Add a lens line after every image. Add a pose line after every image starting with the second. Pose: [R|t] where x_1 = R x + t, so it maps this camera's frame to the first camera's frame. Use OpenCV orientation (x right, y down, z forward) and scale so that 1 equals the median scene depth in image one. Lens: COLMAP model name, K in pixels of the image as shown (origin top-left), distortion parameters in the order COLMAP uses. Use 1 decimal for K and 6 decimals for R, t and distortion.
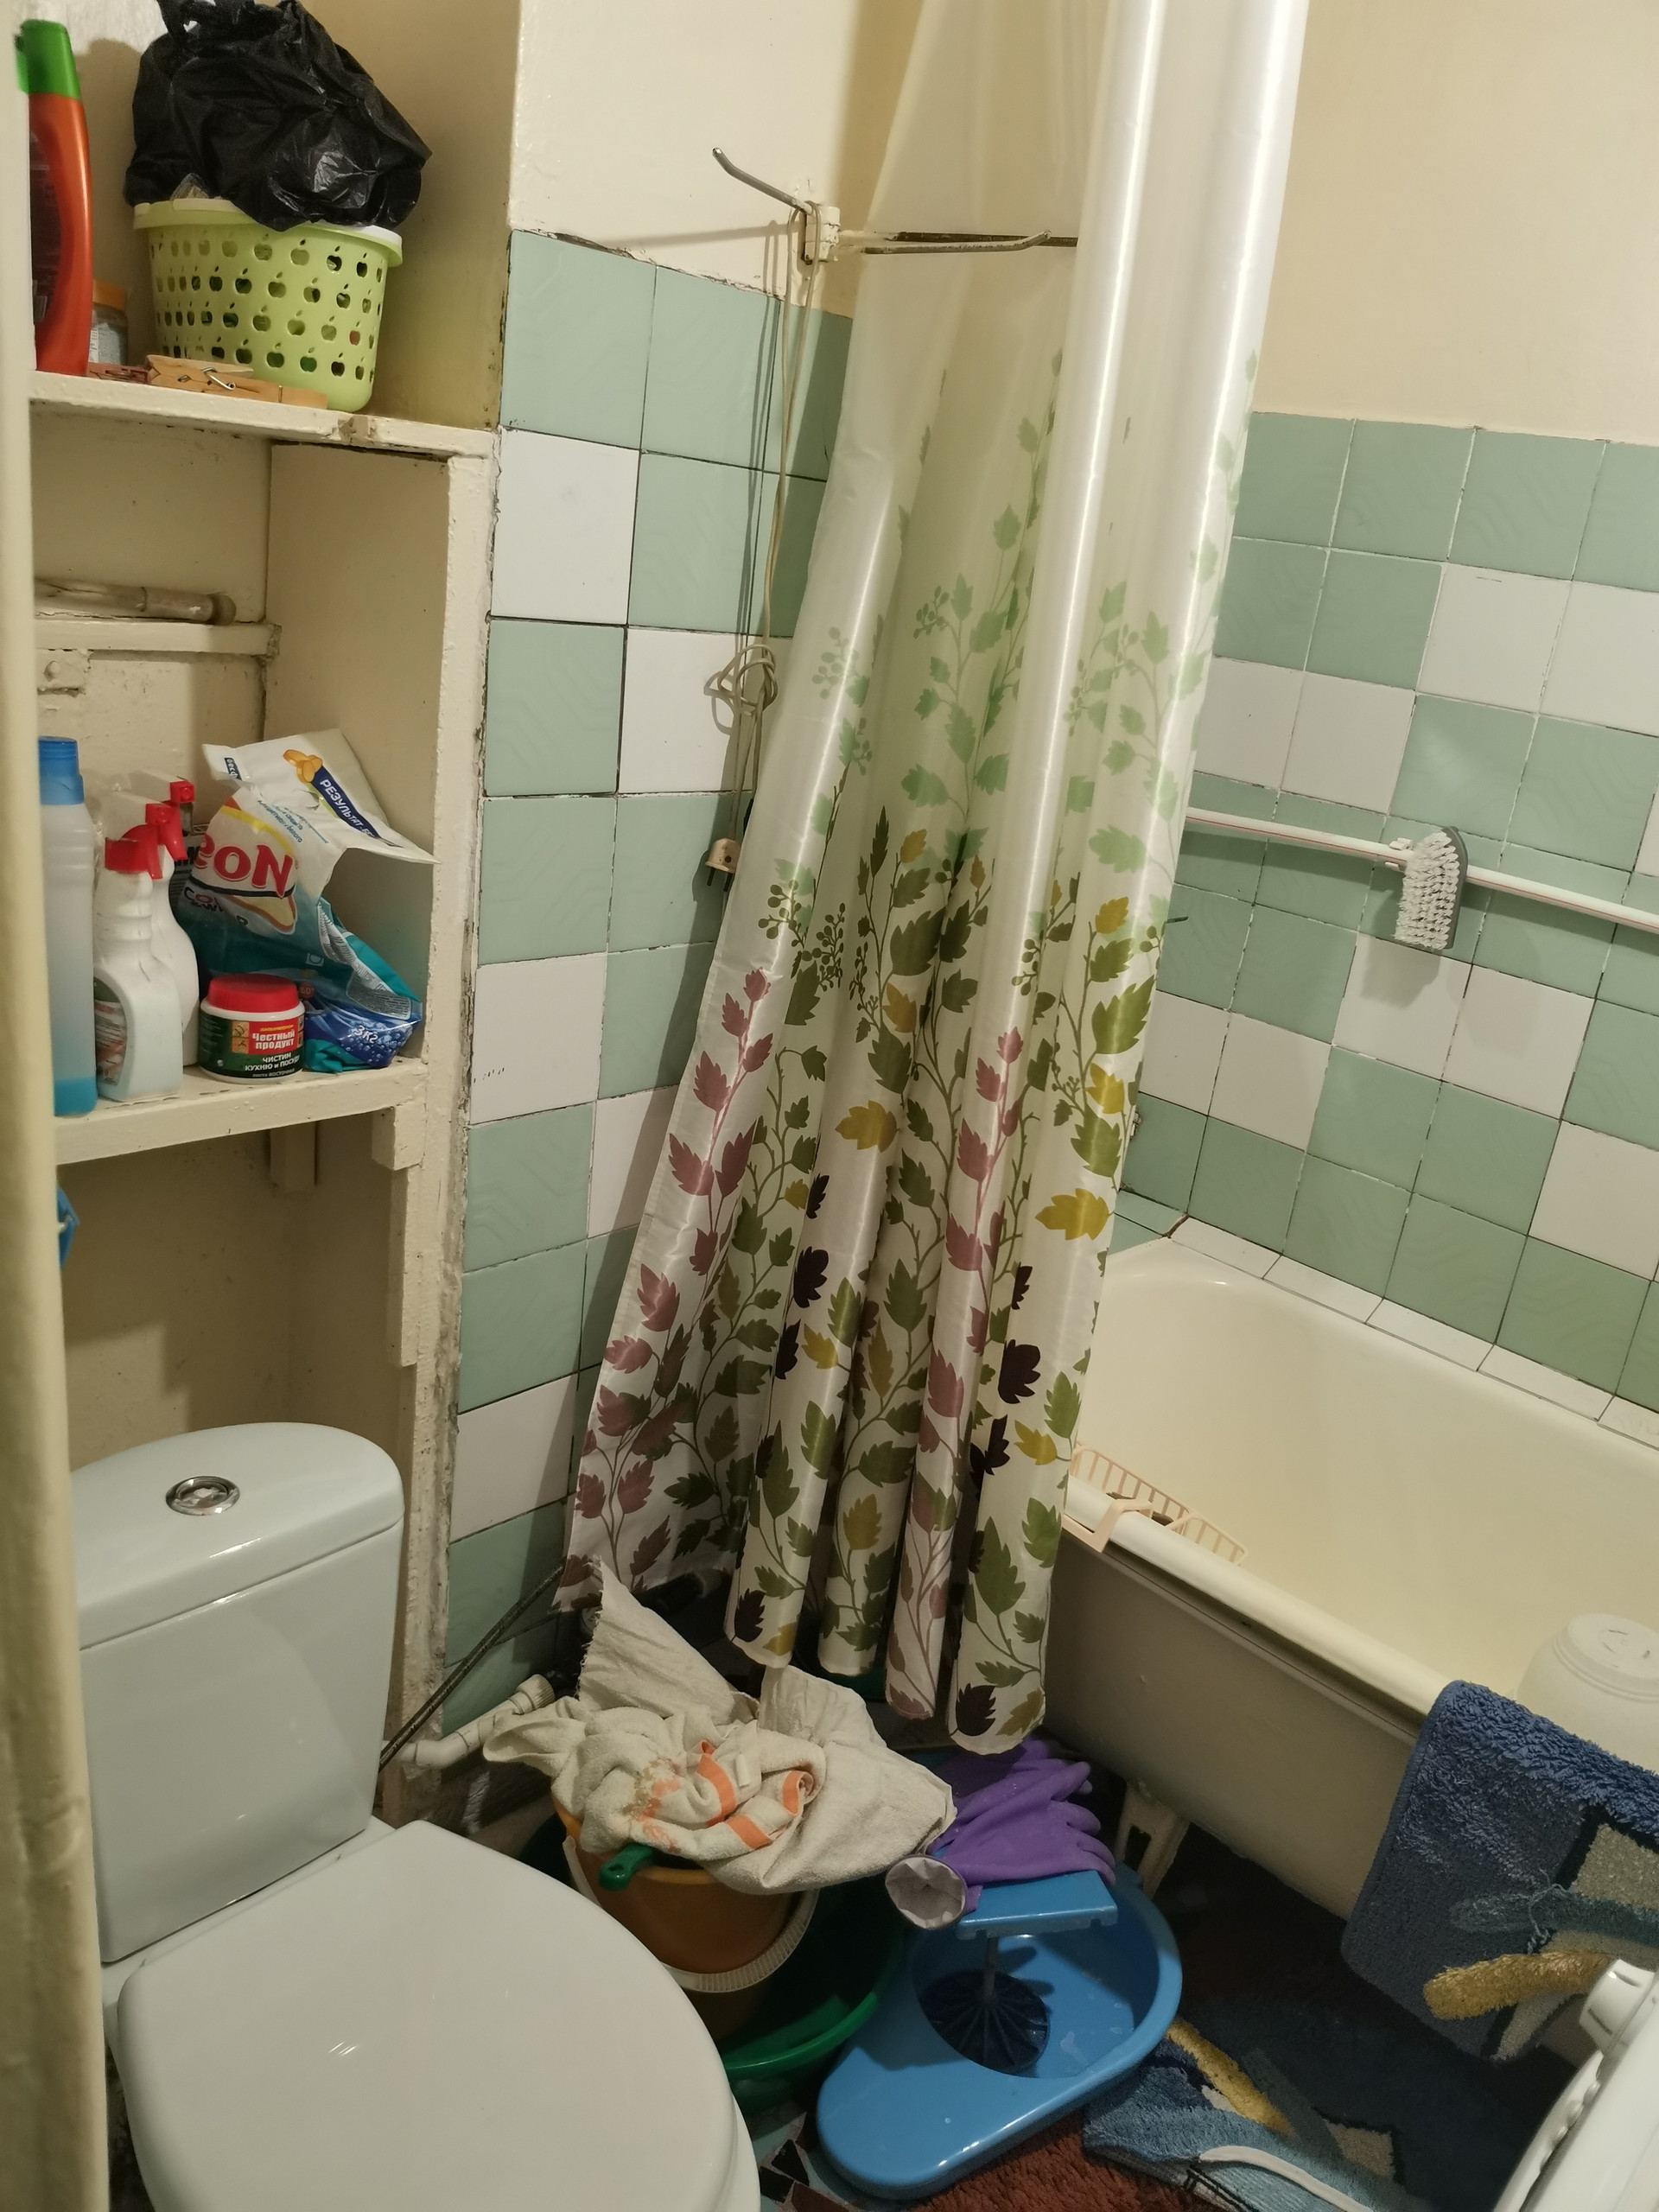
lens RADIAL K [[1688.3, 0, 829.5], [0, 1688.3, 1106.0], [0, 0, 1]] dist [0.043902, -0.155466]
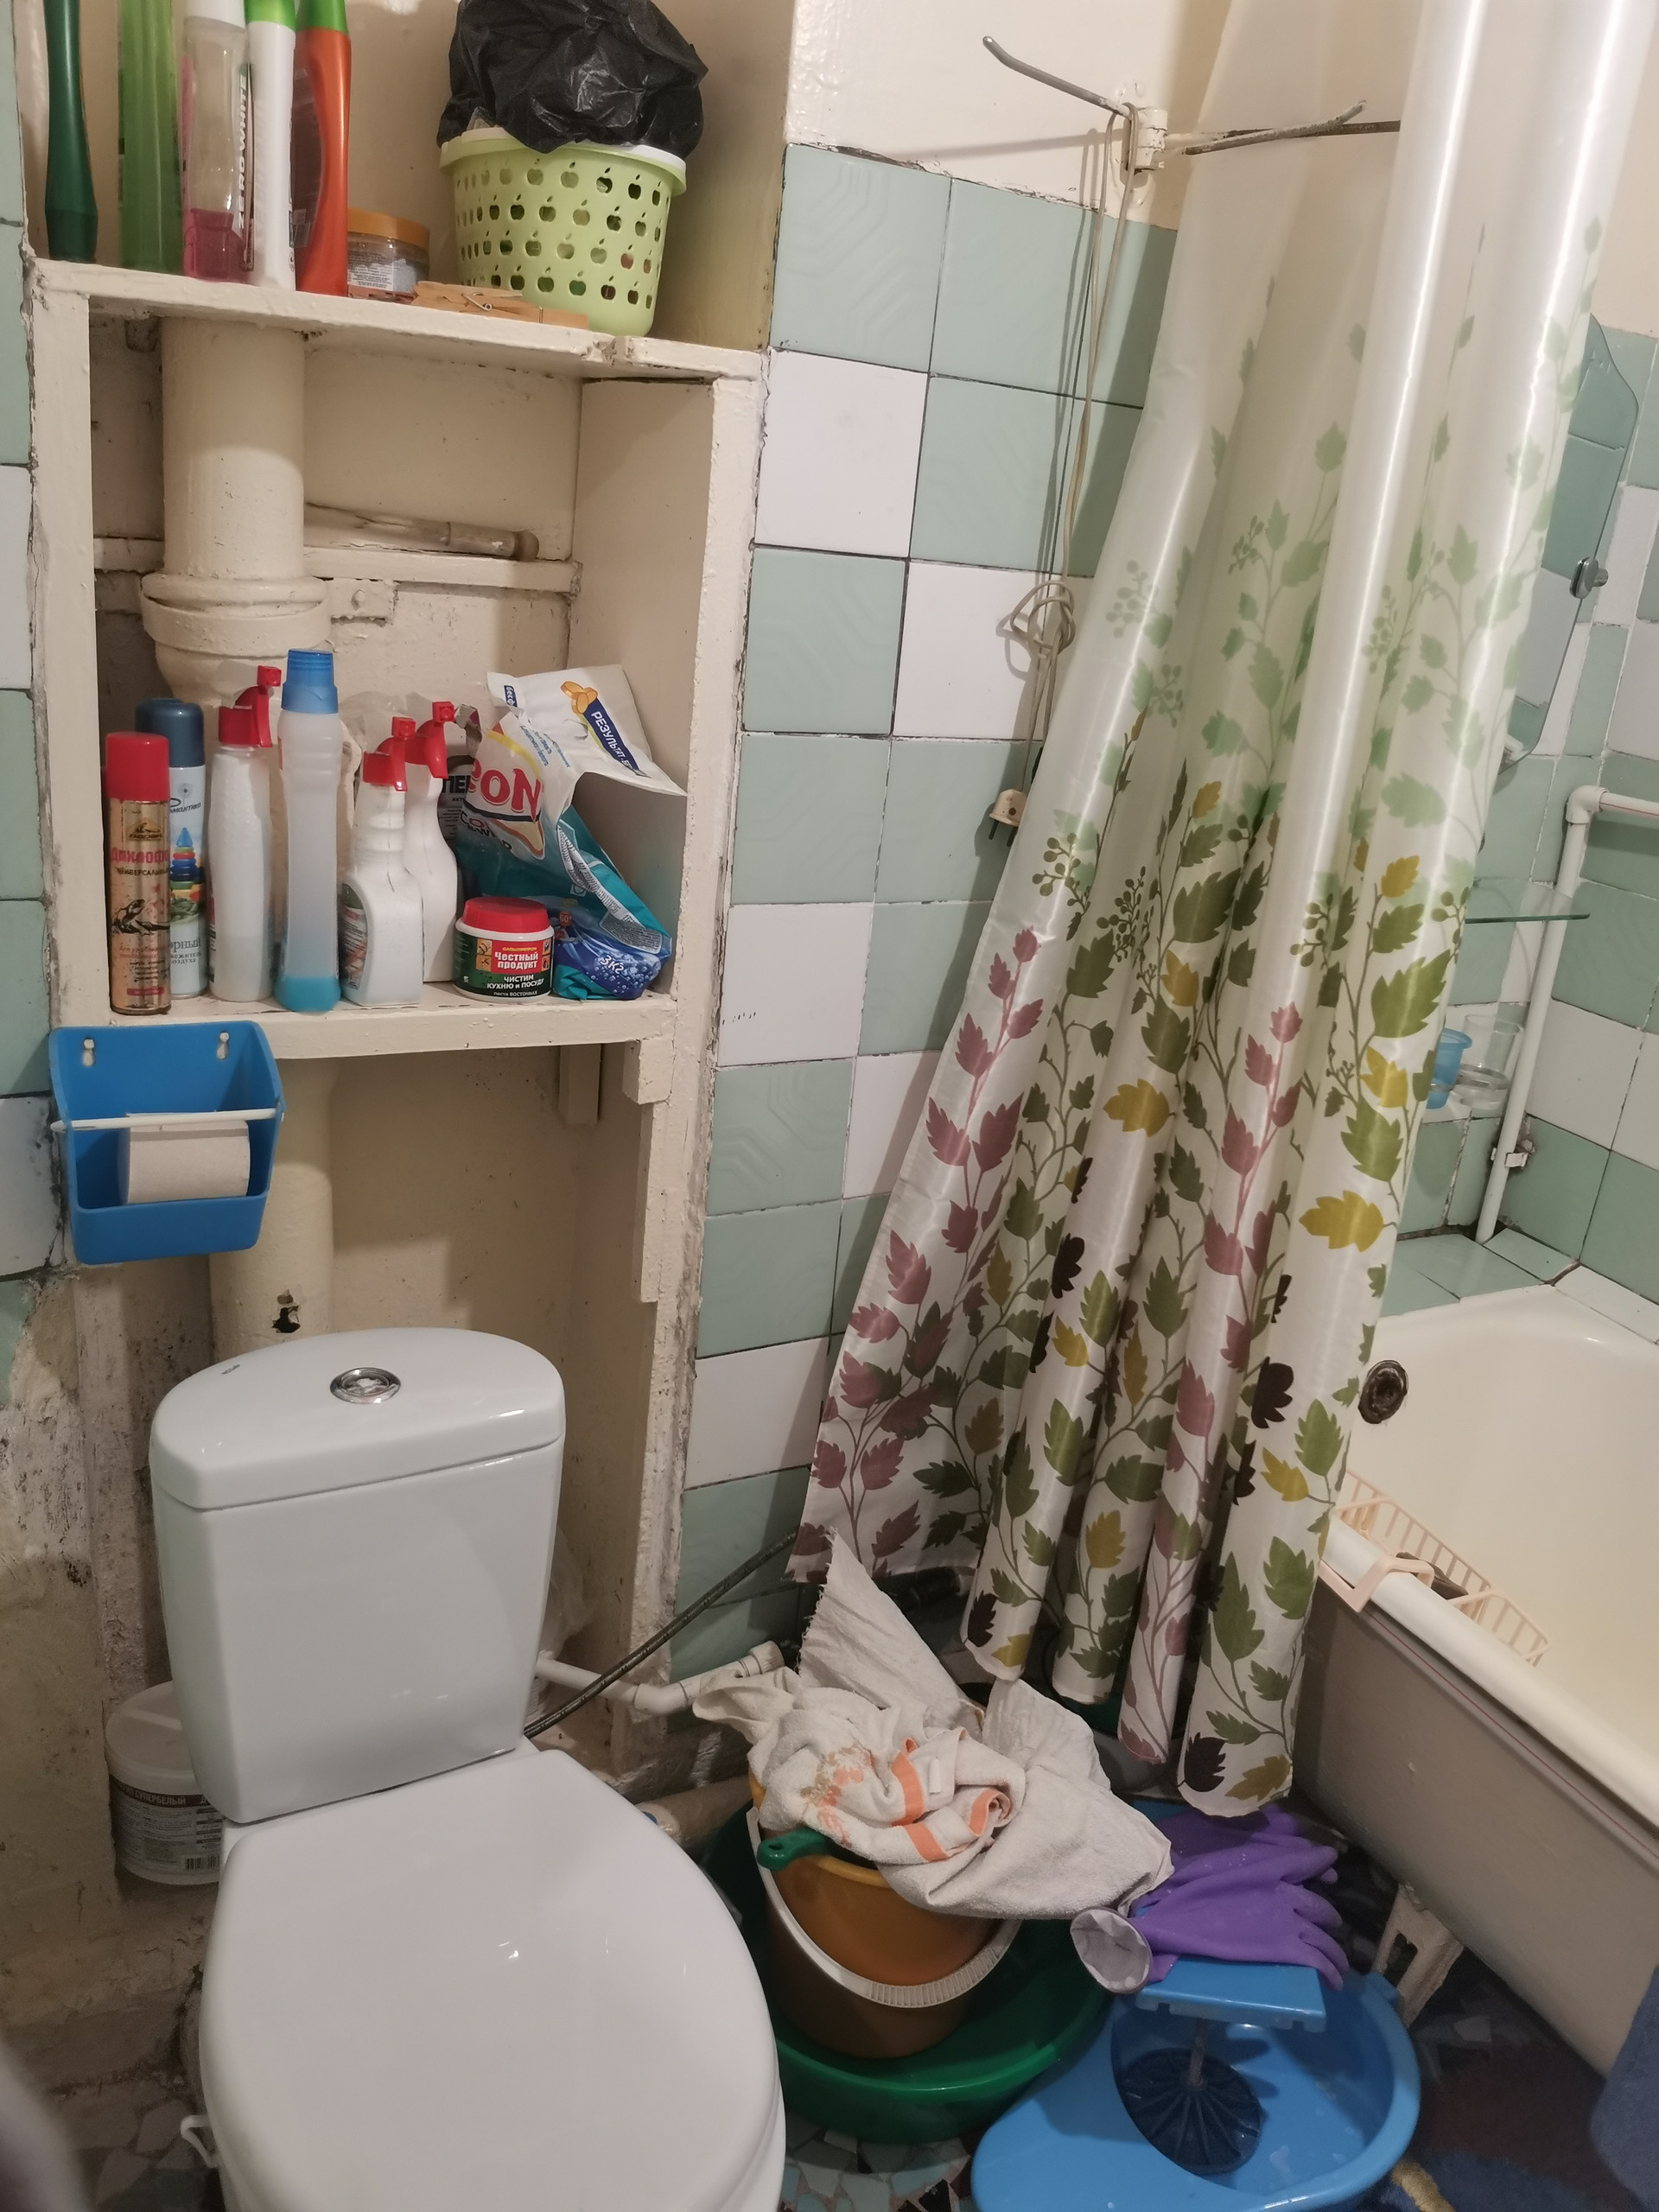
lens RADIAL K [[1688.3, 0, 829.5], [0, 1688.3, 1106.0], [0, 0, 1]] dist [0.043902, -0.155466]
pose [[0.949835, 0.084724, -0.301056, 0.147771], [-0.089427, 0.995992, -0.001848, 0.029746], [0.299693, 0.028678, 0.953605, 0.077884]]
